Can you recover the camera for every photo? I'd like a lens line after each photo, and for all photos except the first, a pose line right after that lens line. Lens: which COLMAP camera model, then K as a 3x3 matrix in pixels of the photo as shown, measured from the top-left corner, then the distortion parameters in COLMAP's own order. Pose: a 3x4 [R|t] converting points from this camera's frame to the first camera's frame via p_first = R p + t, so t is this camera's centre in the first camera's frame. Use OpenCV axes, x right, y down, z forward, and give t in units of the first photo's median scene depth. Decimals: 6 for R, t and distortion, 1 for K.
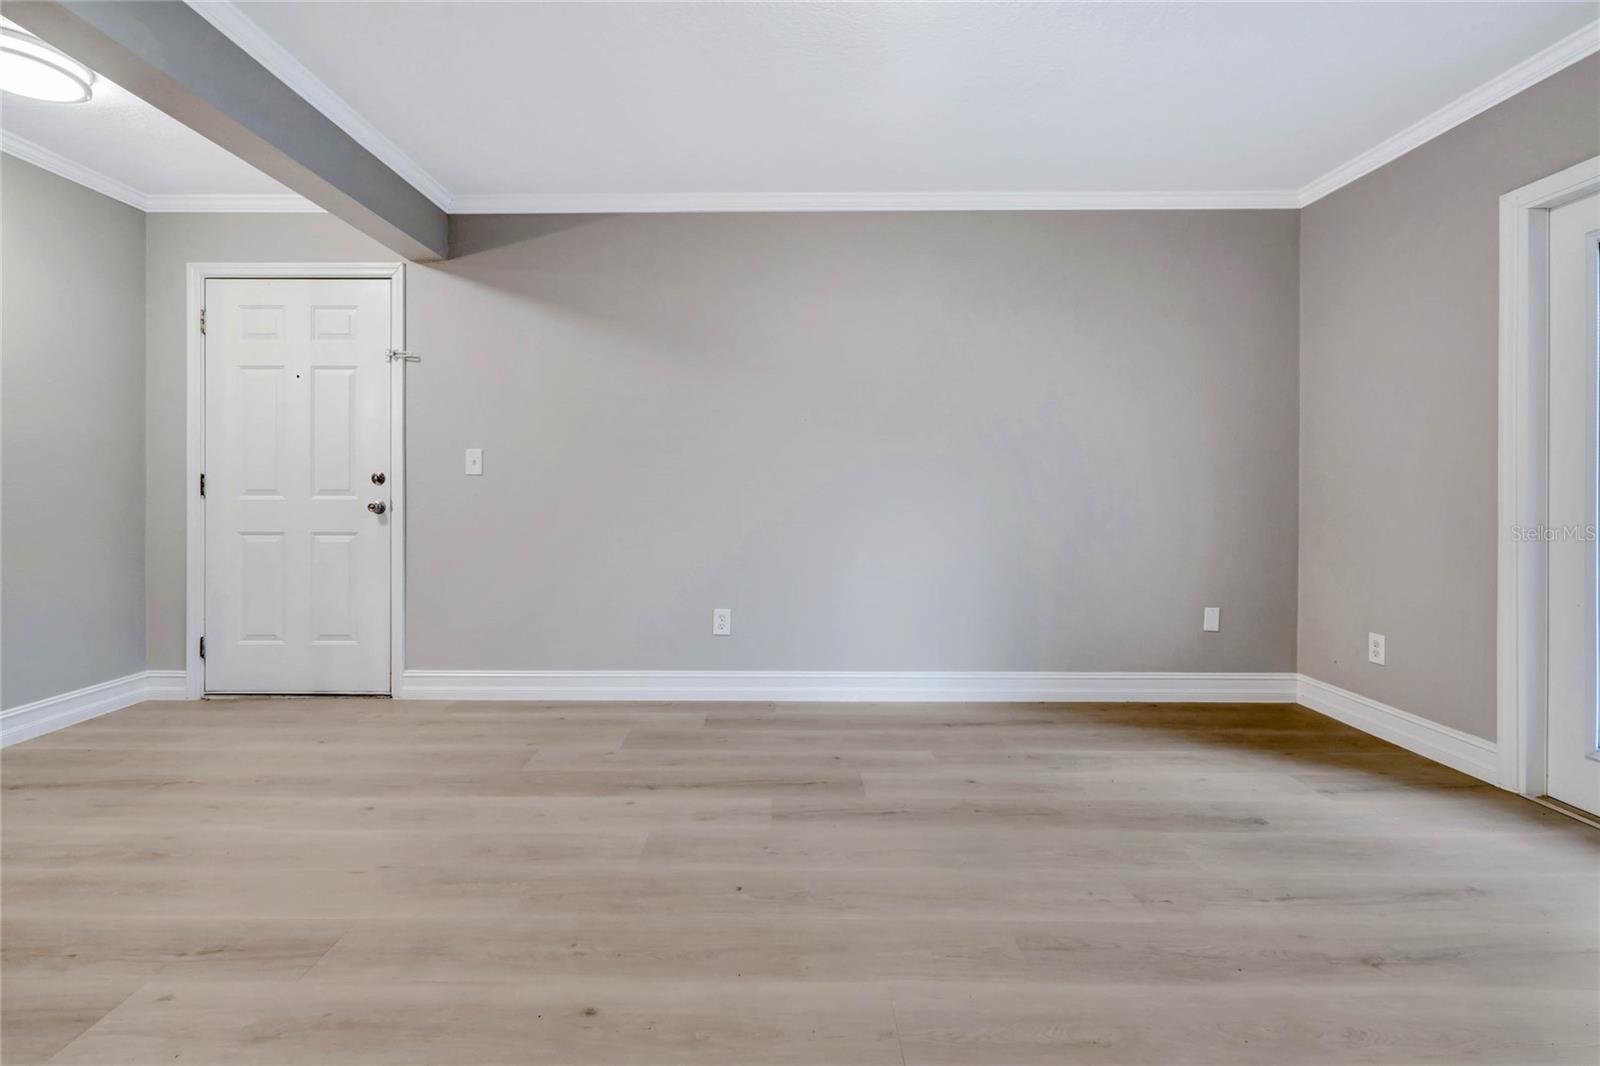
lens RADIAL K [[733.3, 0, 815.9], [0, 733.3, 492.4], [0, 0, 1]] dist [-0.003691, 0.001351]
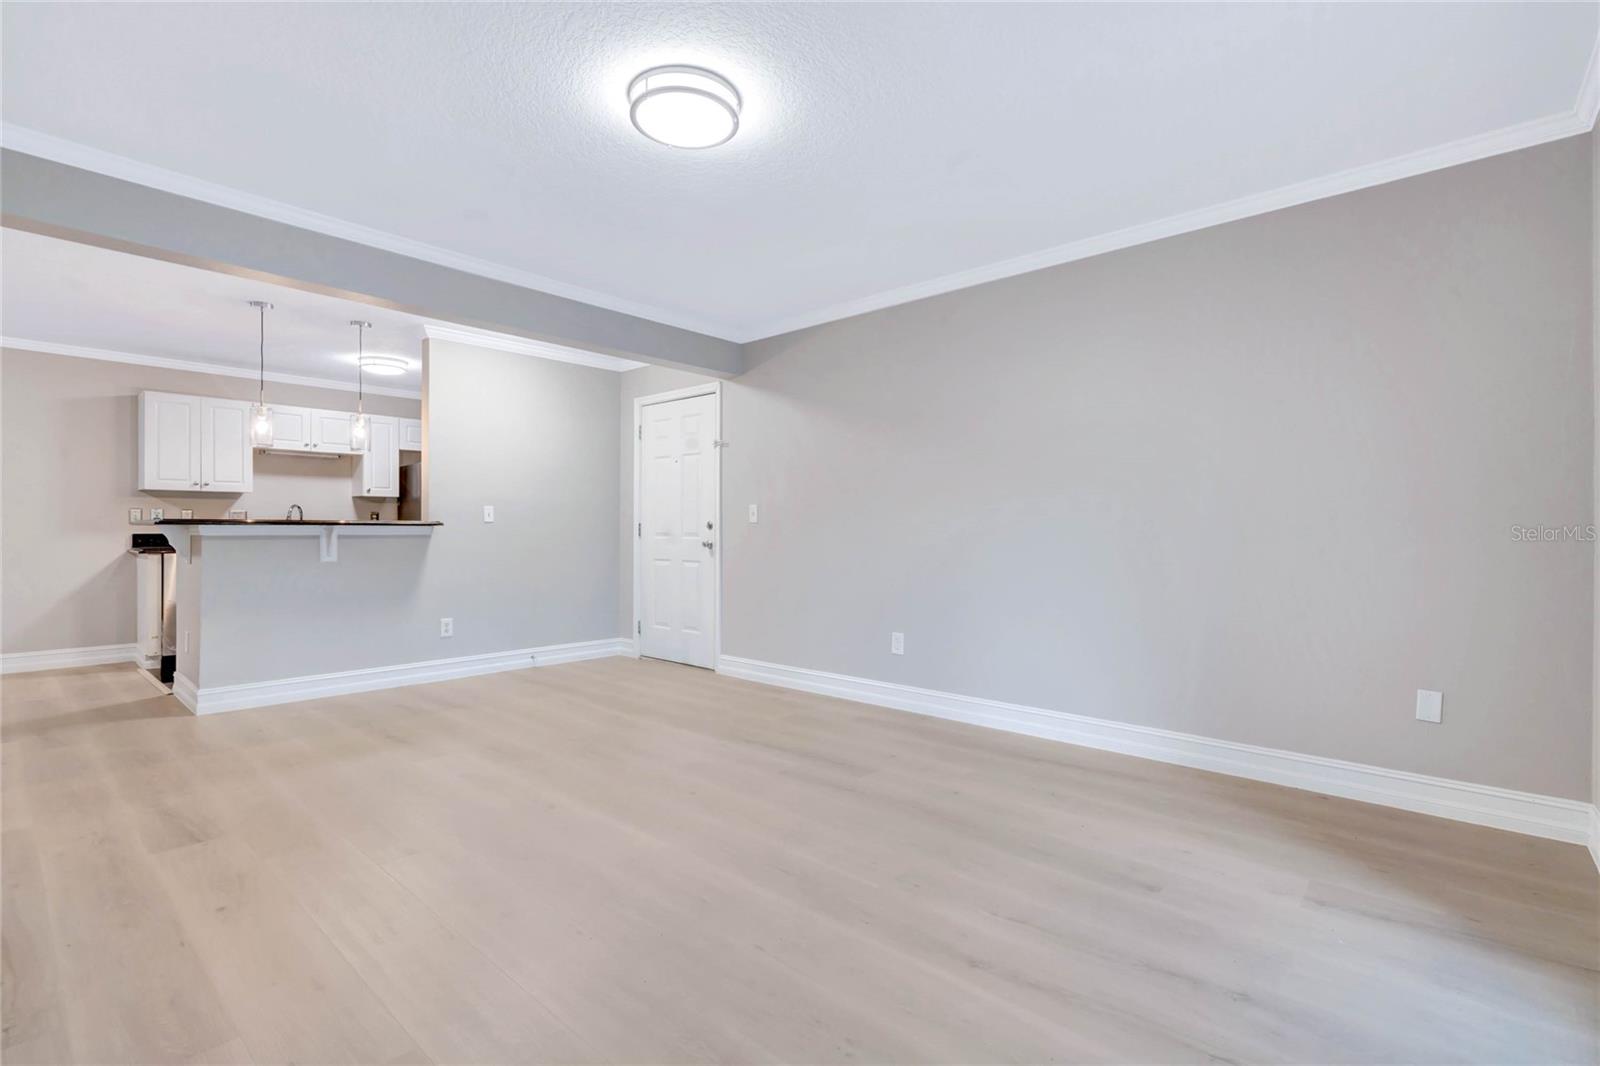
lens RADIAL K [[733.3, 0, 805.9], [0, 733.3, 527.8], [0, 0, 1]] dist [-0.003691, 0.001351]
pose [[0.749021, -0.002137, -0.662543, 0.556004], [-0.005034, 0.999948, -0.008917, -0.001783], [0.662527, 0.010014, 0.748971, -0.002094]]
